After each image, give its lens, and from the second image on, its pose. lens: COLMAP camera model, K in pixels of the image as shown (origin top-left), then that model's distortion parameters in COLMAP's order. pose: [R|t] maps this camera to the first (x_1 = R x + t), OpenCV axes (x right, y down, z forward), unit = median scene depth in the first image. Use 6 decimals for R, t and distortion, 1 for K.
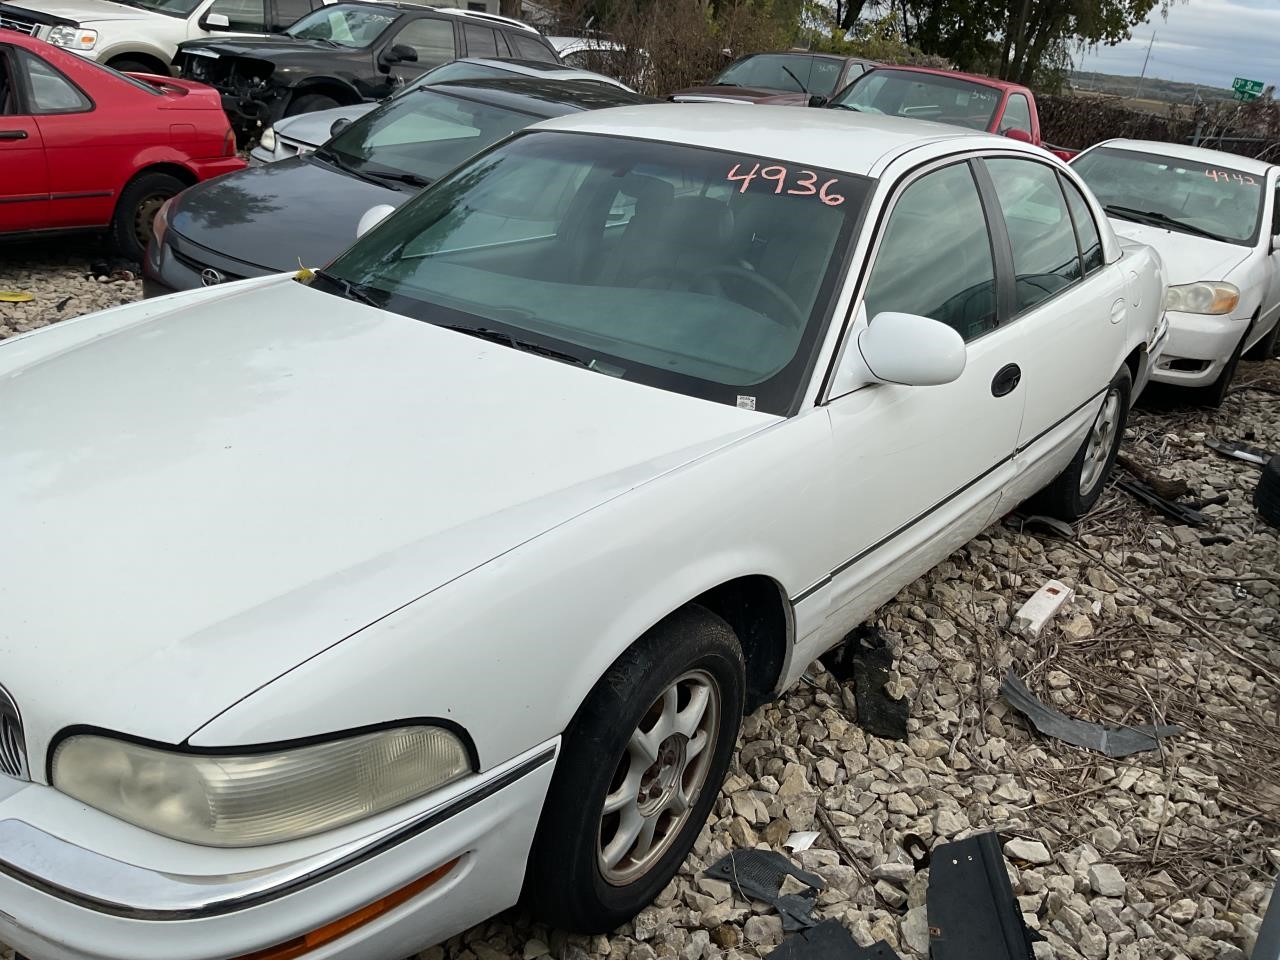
lens RADIAL K [[1099.3, 0, 635.9], [0, 1099.3, 480.5], [0, 0, 1]] dist [0.008257, -0.037963]
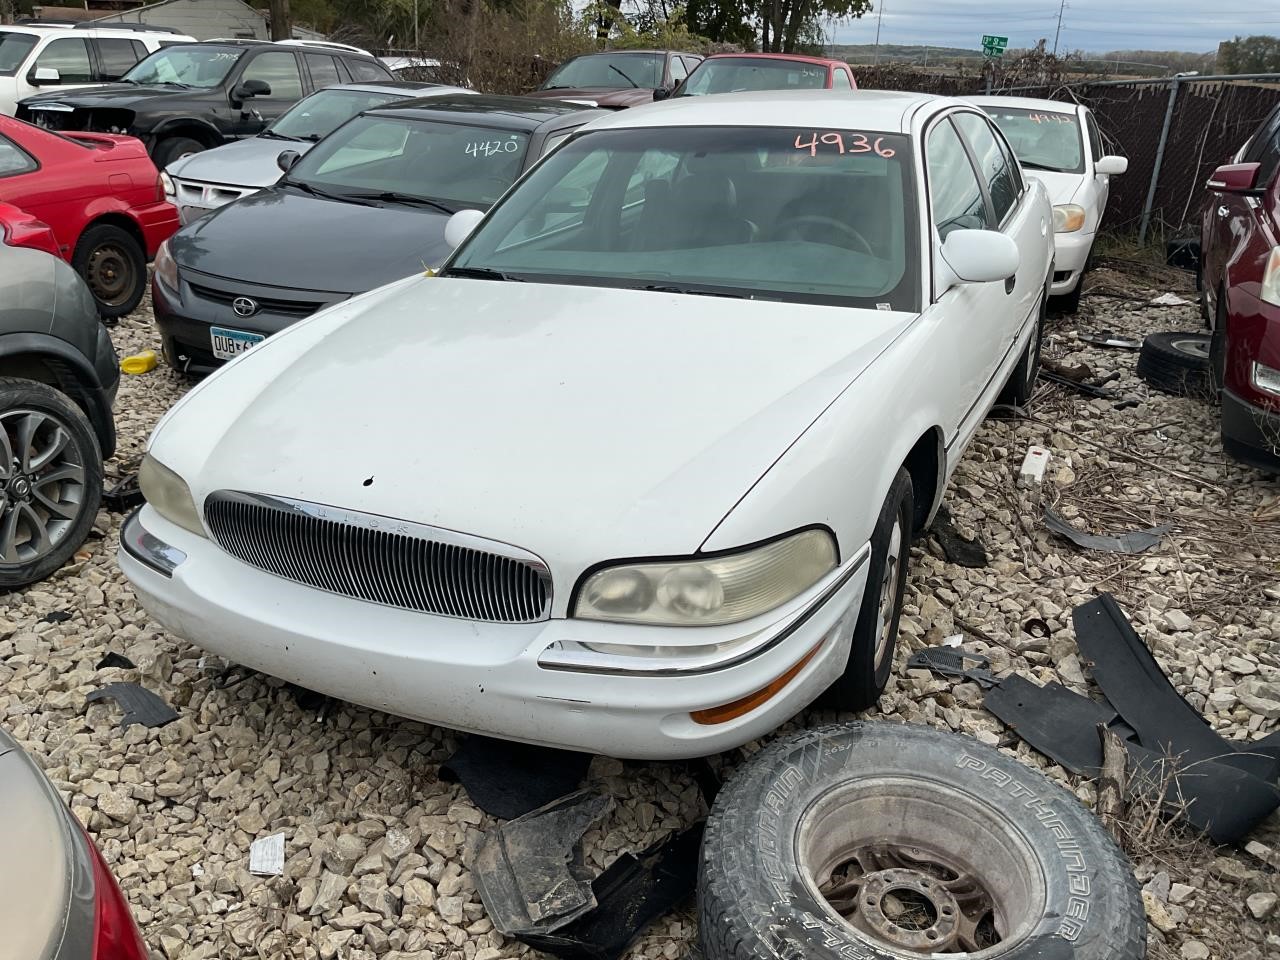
lens RADIAL K [[1099.3, 0, 643.3], [0, 1099.3, 476.9], [0, 0, 1]] dist [0.008257, -0.037963]
pose [[0.972711, -0.159749, 0.168265, -0.266100], [0.160765, 0.986963, 0.007655, 0.044939], [-0.167295, 0.019605, 0.985712, -0.152630]]
